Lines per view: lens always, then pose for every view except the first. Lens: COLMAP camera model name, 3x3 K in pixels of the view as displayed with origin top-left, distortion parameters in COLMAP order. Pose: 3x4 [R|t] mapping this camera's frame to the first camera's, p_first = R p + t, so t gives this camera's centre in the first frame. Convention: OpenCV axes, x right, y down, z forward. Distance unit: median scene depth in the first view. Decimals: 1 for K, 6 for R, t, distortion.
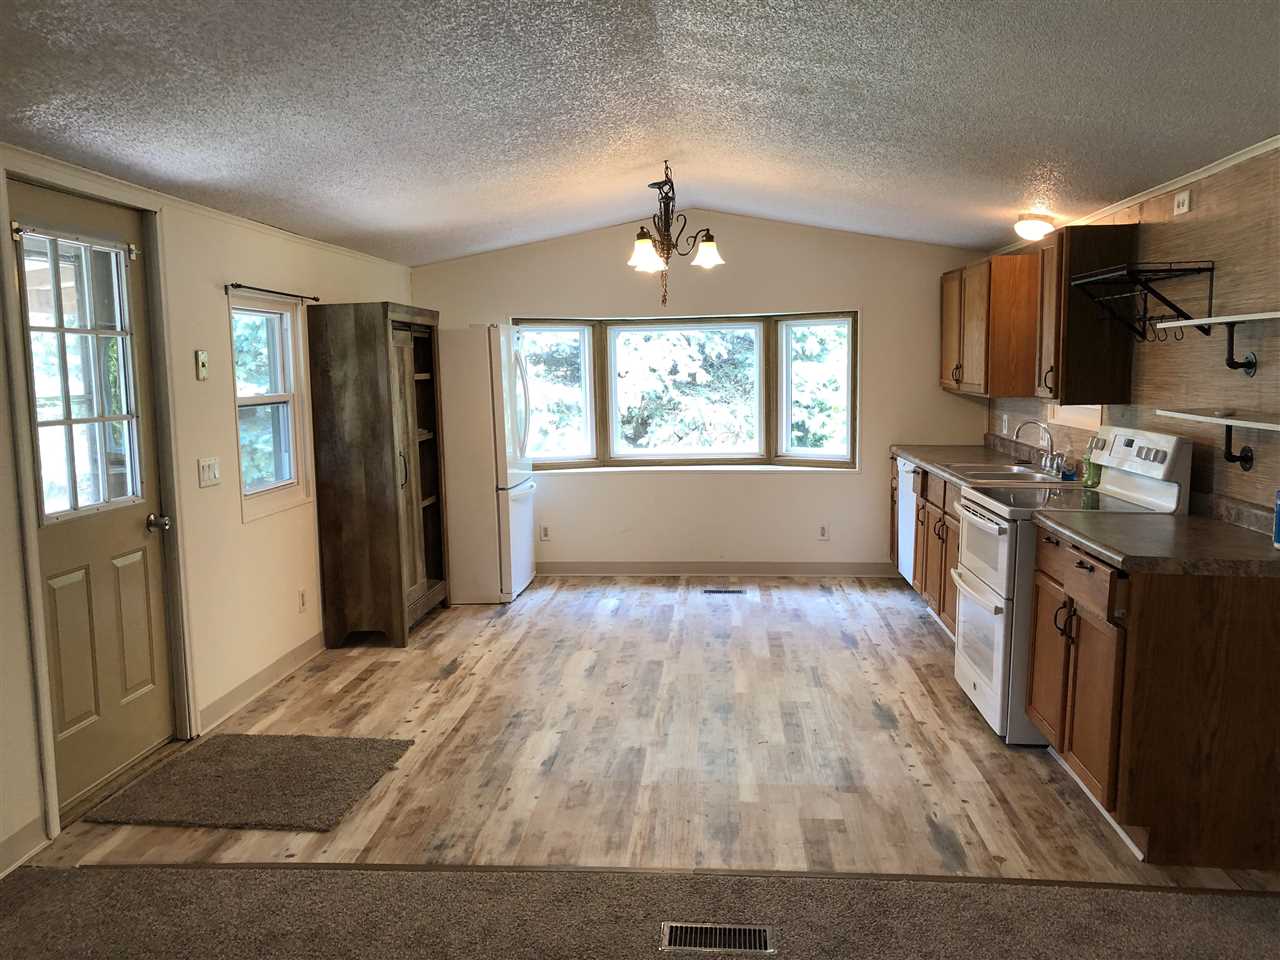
lens RADIAL K [[1051.2, 0, 627.7], [0, 1051.2, 486.9], [0, 0, 1]] dist [0.040459, -0.036404]
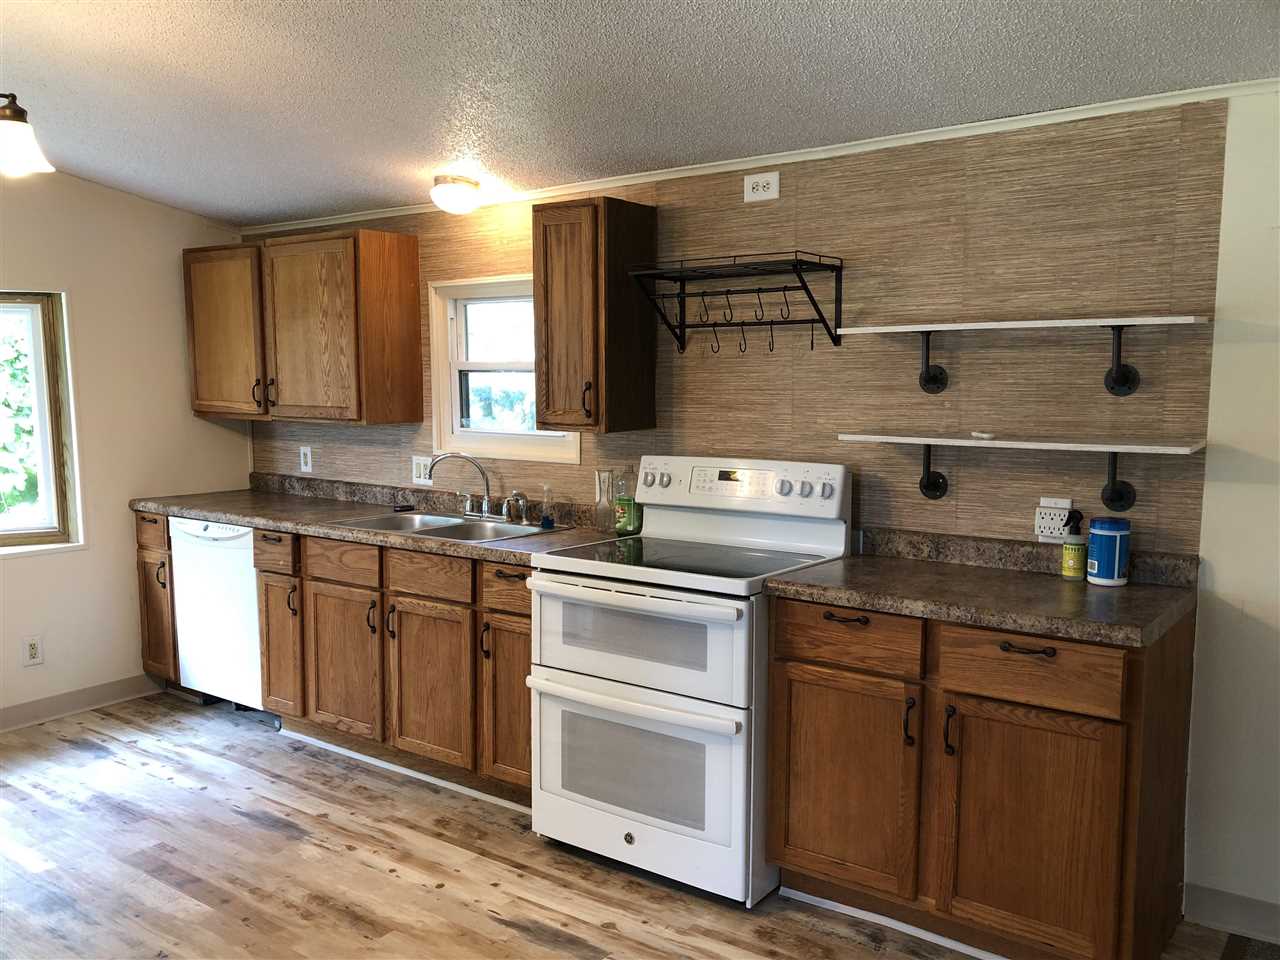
lens RADIAL K [[1051.2, 0, 639.7], [0, 1051.2, 489.2], [0, 0, 1]] dist [0.040459, -0.036404]
pose [[0.523936, -0.085617, 0.847444, -0.197013], [0.098234, 0.994370, 0.039727, -0.055928], [-0.846074, 0.062434, 0.529397, 0.504499]]
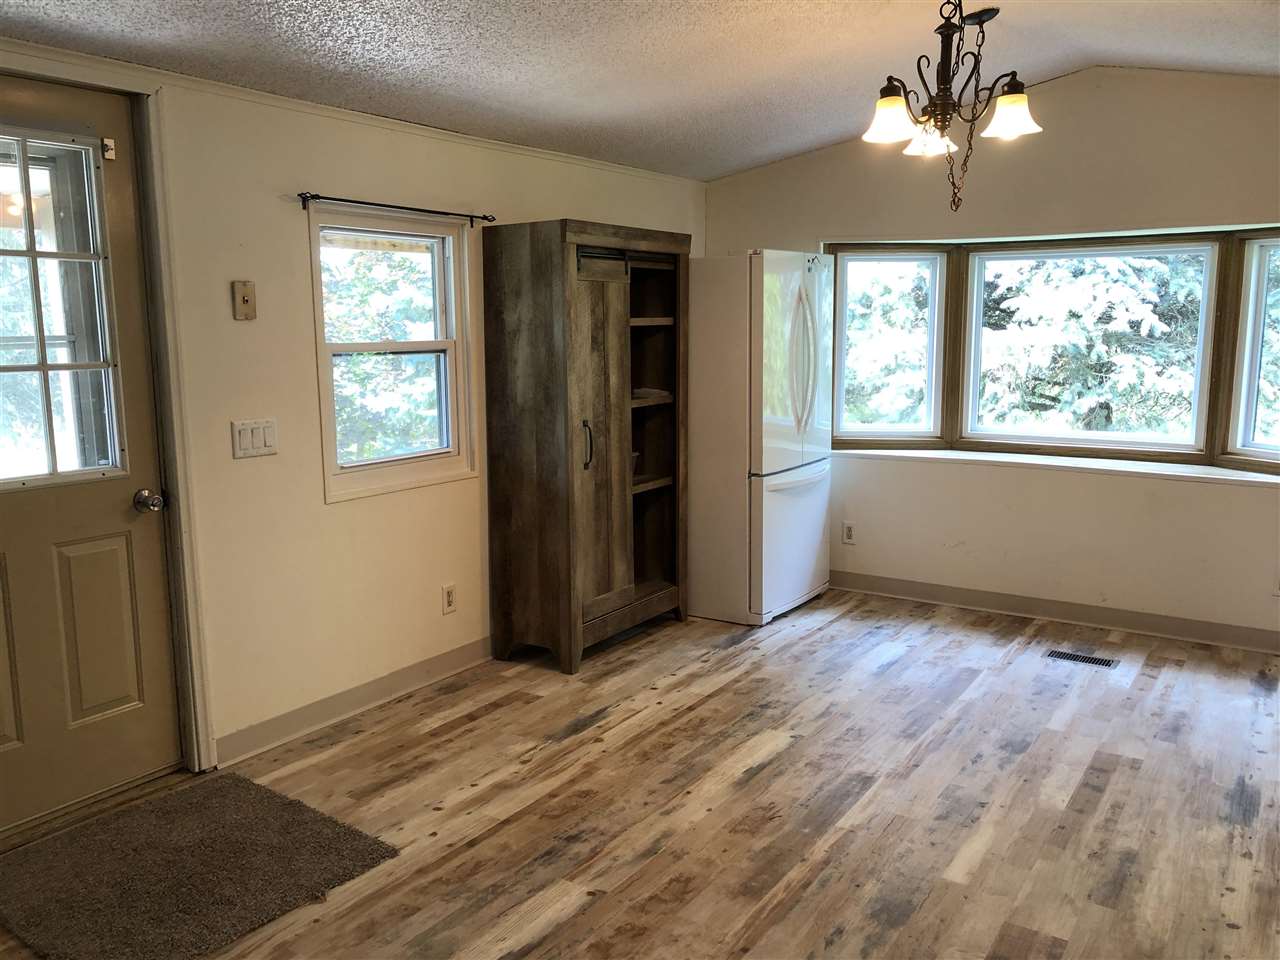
lens RADIAL K [[1051.2, 0, 615.2], [0, 1051.2, 491.8], [0, 0, 1]] dist [0.040459, -0.036404]
pose [[0.877964, 0.092497, -0.469706, 0.175634], [-0.066028, 0.995176, 0.072559, -0.041210], [0.474151, -0.032690, 0.879836, 0.365387]]
